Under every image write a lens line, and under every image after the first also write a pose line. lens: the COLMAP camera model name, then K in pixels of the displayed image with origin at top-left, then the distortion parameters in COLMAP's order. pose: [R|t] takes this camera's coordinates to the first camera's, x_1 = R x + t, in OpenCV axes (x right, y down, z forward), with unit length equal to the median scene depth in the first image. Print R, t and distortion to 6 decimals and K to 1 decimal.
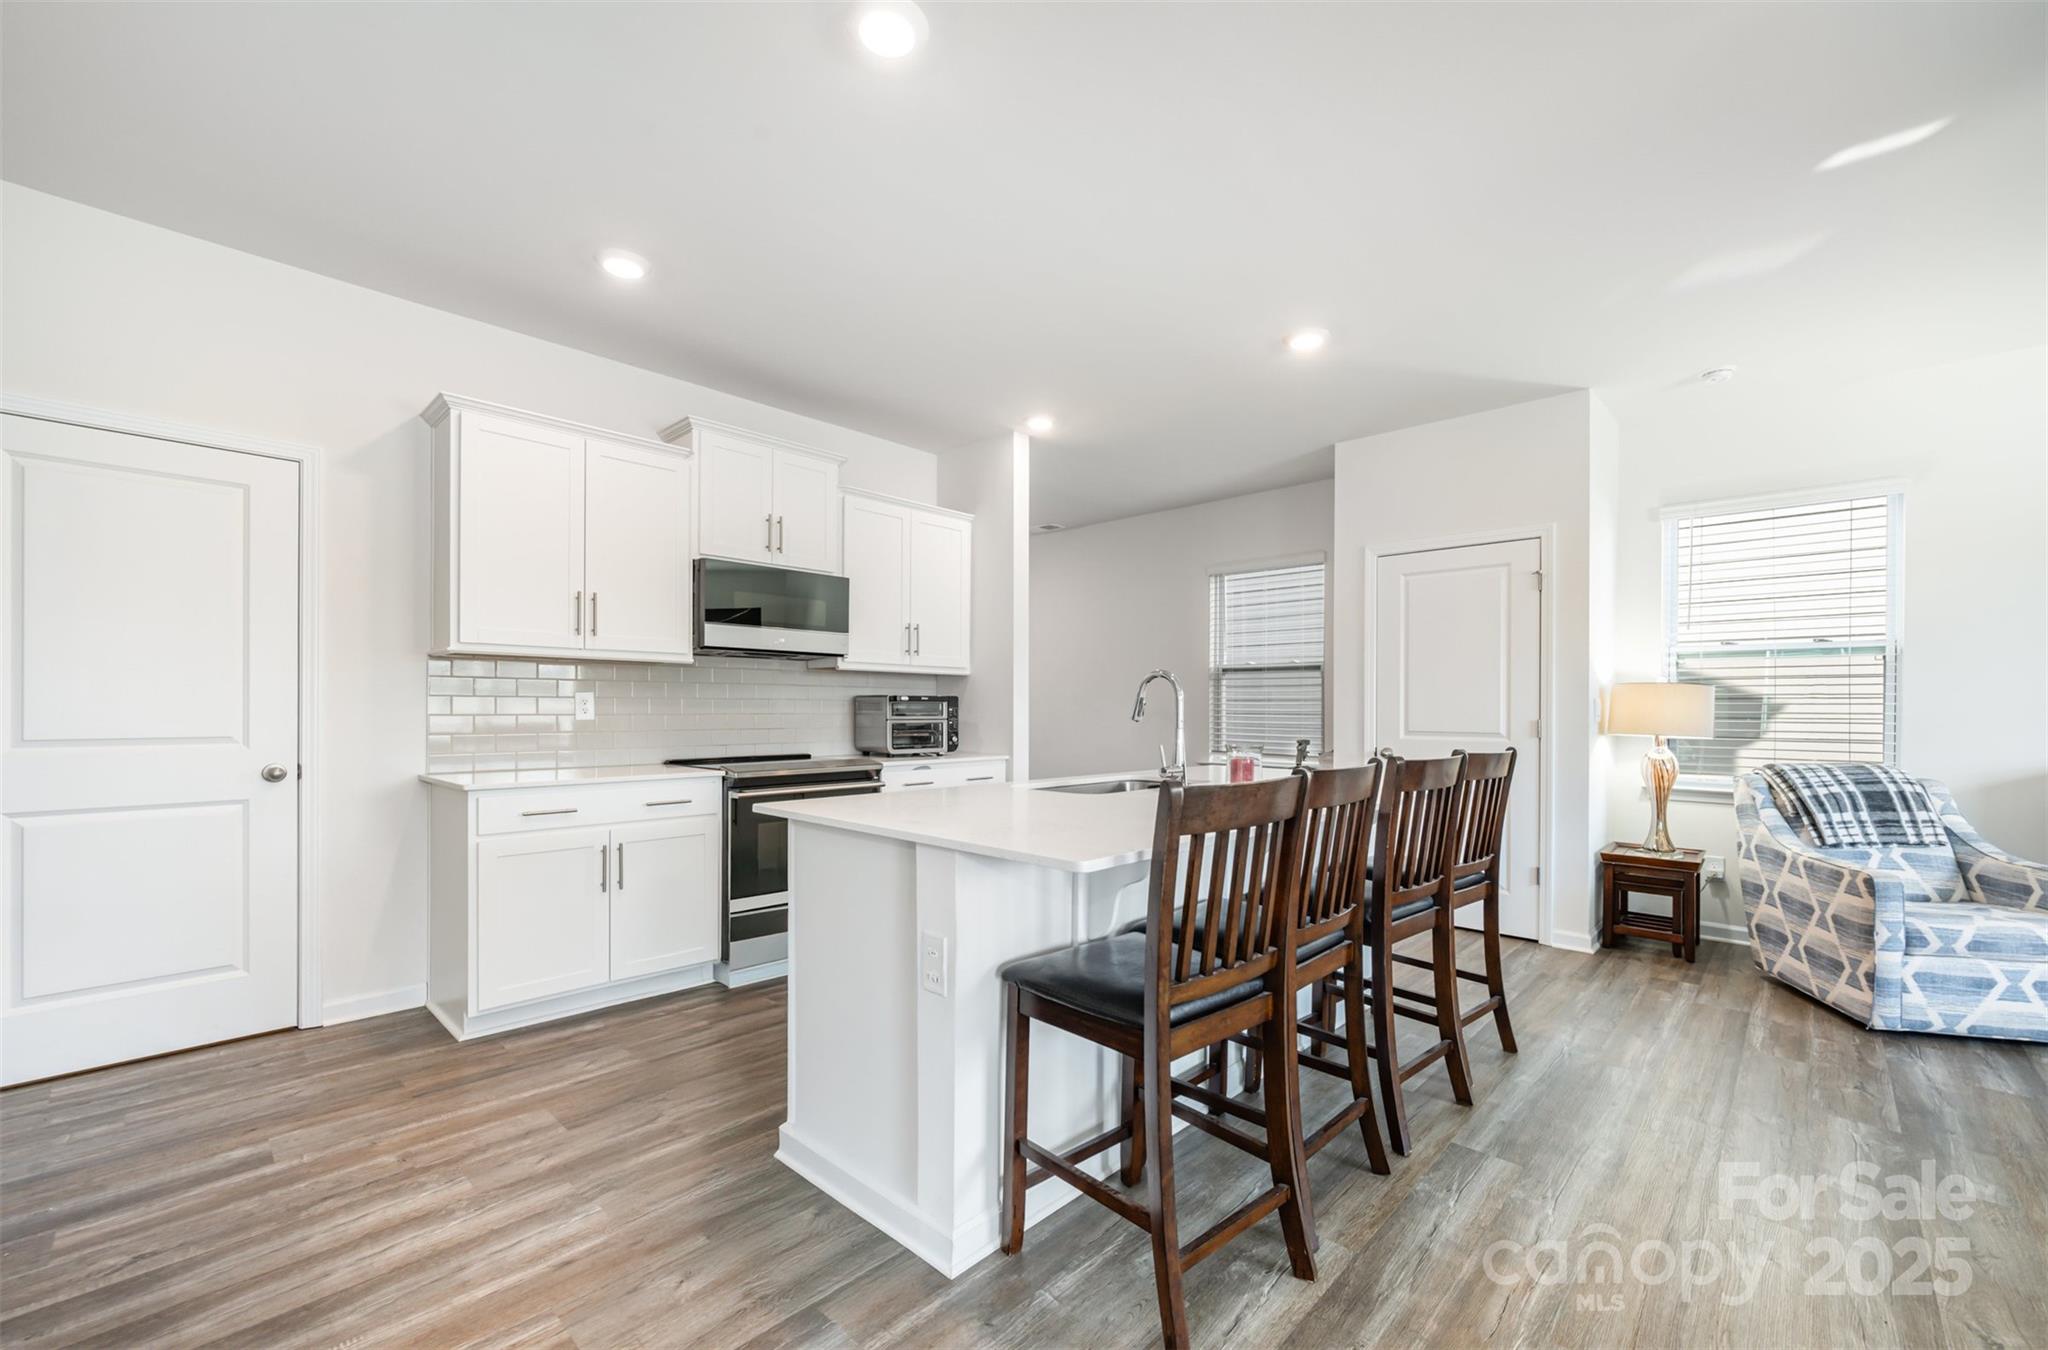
lens RADIAL K [[834.3, 0, 1018.1], [0, 834.3, 703.5], [0, 0, 1]] dist [0.002222, 0.000229]
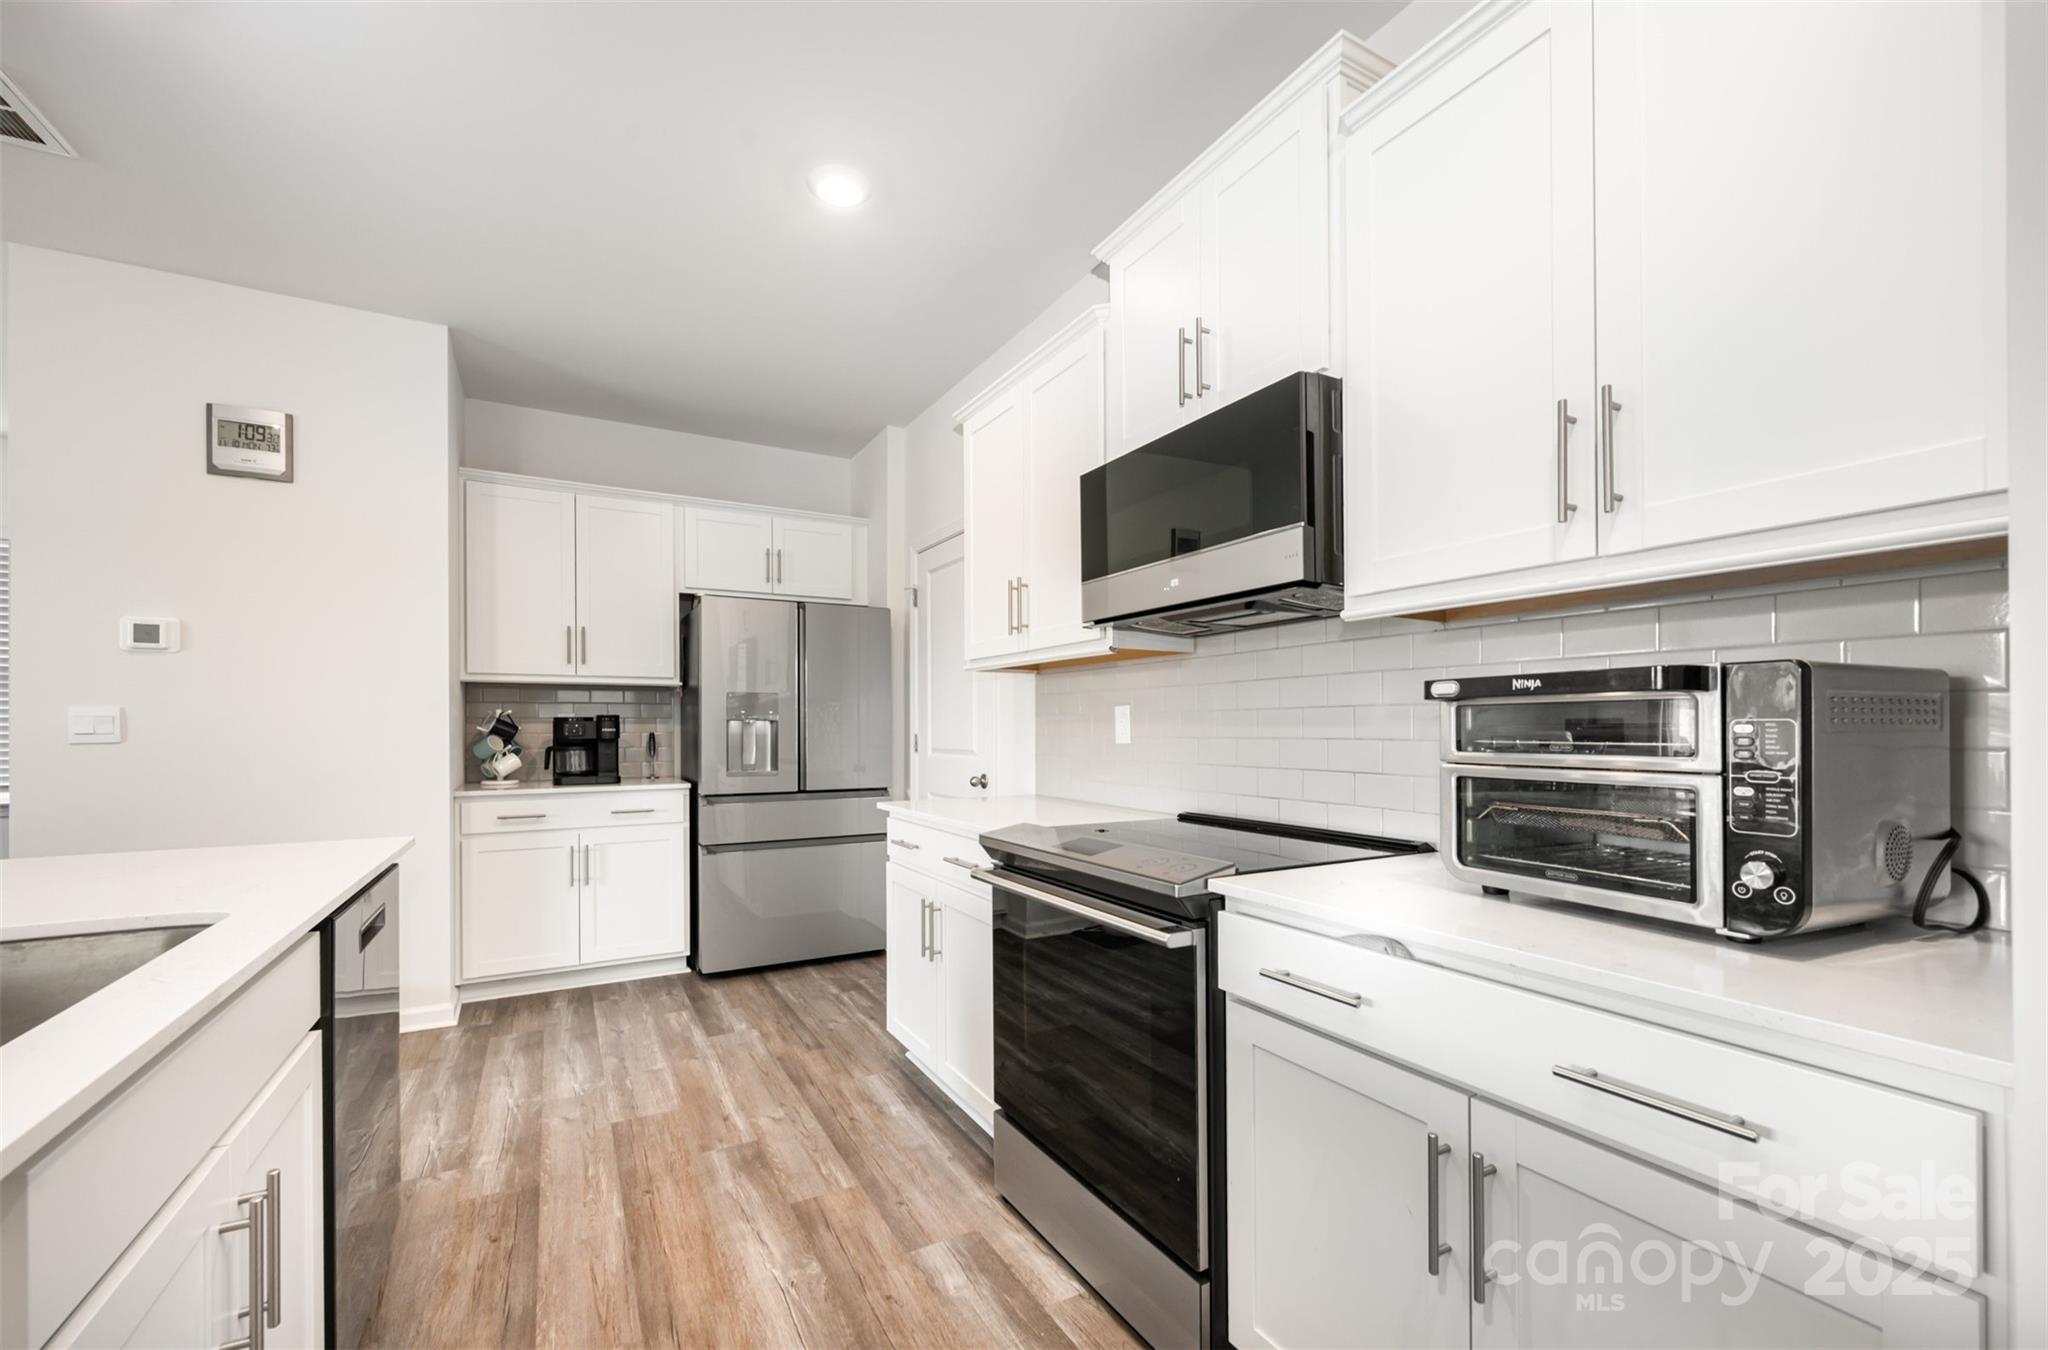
lens RADIAL K [[836.3, 0, 1029.5], [0, 836.3, 725.5], [0, 0, 1]] dist [0.001314, -0.000103]
pose [[-0.287861, -0.003561, -0.957666, 0.195361], [0.009072, 0.999938, -0.006445, 0.007341], [0.957629, -0.010543, -0.287811, 1.060759]]
